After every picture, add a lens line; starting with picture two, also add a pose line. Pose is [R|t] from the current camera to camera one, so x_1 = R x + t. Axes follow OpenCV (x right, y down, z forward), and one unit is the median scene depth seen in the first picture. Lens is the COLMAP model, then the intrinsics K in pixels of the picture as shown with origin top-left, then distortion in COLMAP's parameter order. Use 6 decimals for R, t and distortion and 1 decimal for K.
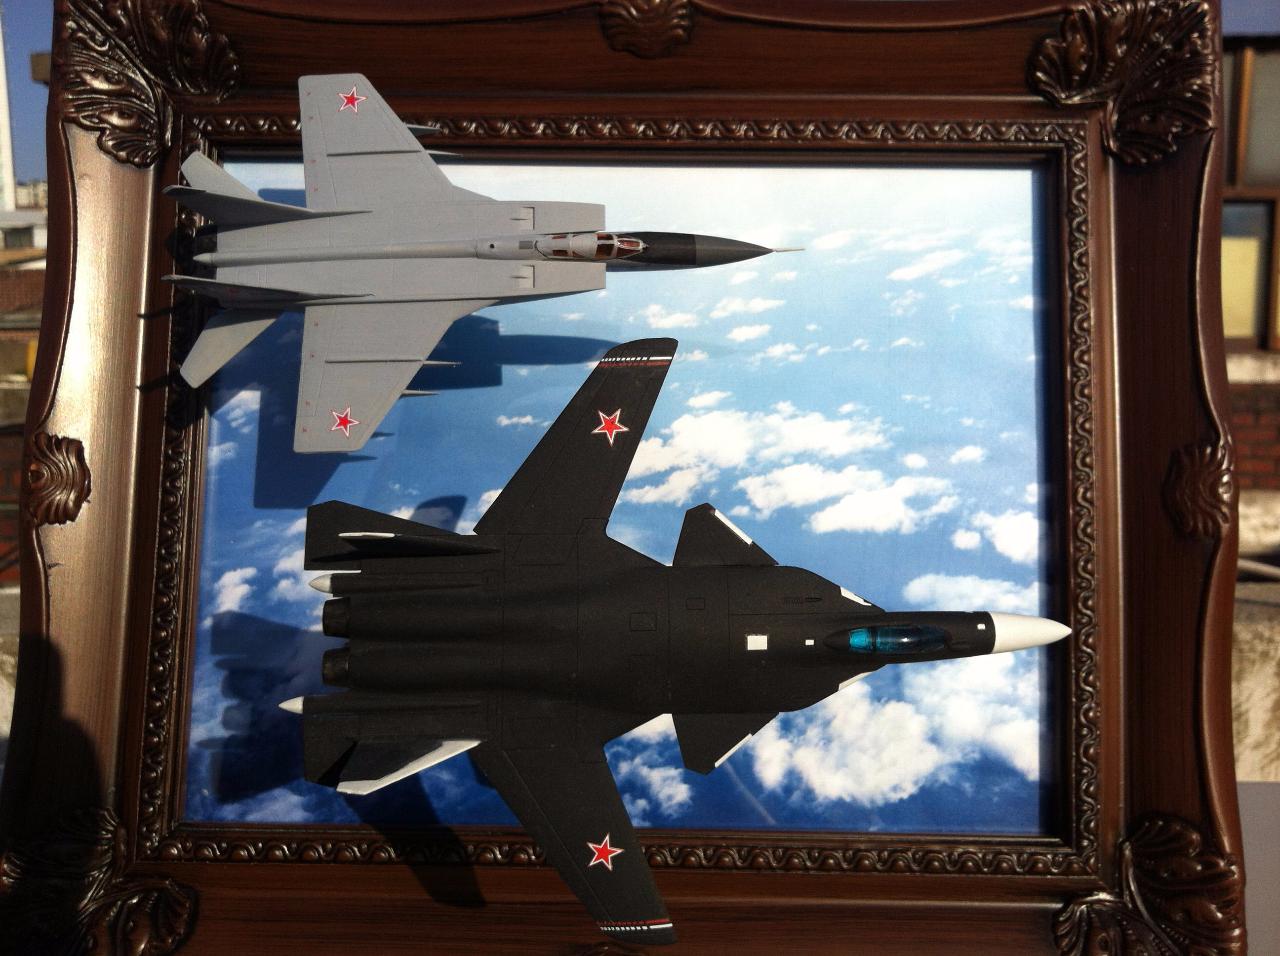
lens RADIAL K [[1340.9, 0, 614.3], [0, 1340.9, 471.9], [0, 0, 1]] dist [-0.037105, 0.000000]
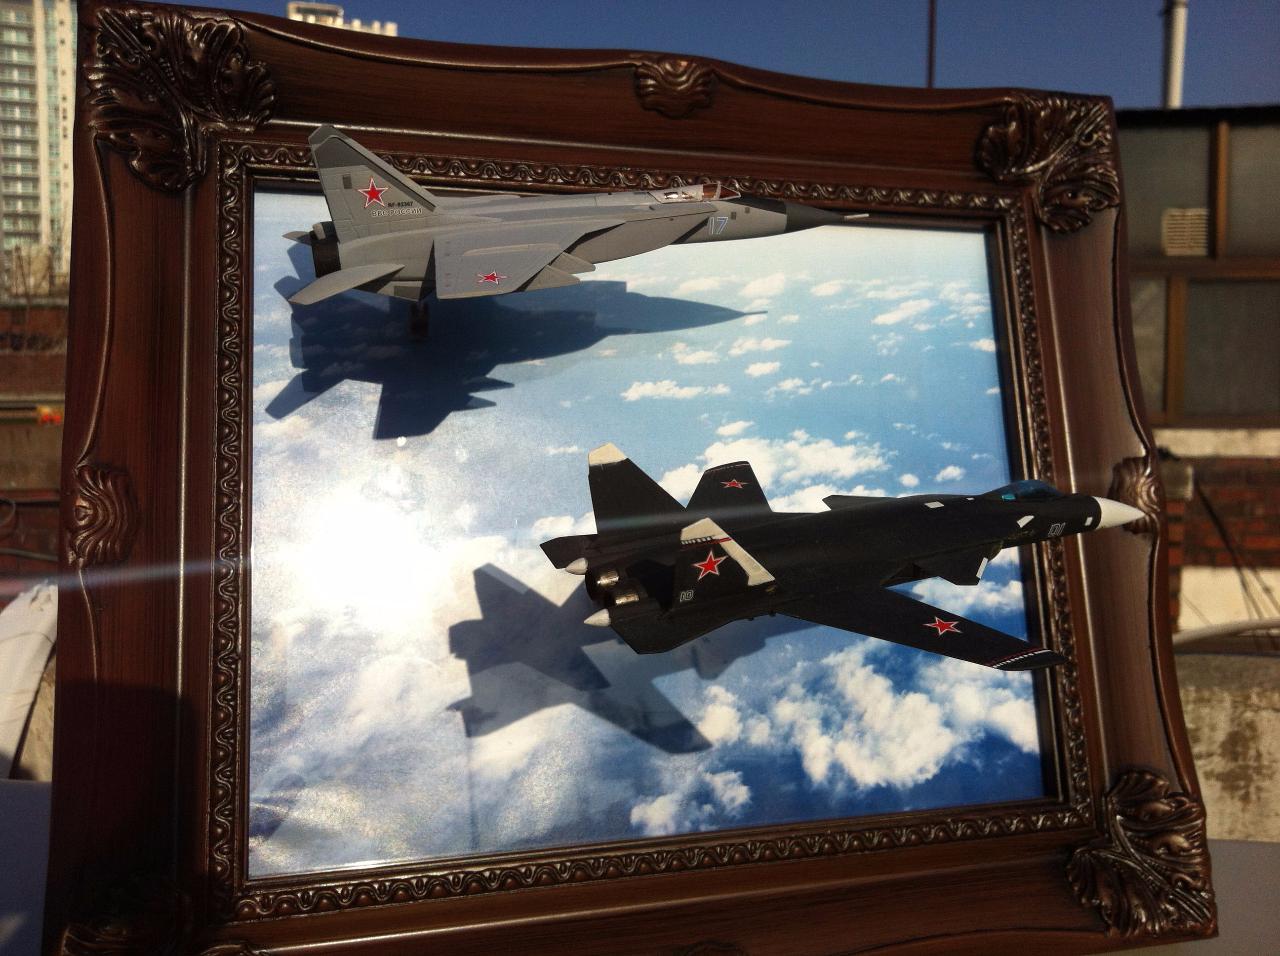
lens RADIAL K [[1340.9, 0, 682.5], [0, 1340.9, 454.2], [0, 0, 1]] dist [-0.037105, 0.000000]
pose [[0.936784, -0.013047, 0.349666, -0.350943], [0.047851, 0.994693, -0.091083, 0.063736], [-0.346622, 0.102057, 0.932436, 0.002785]]
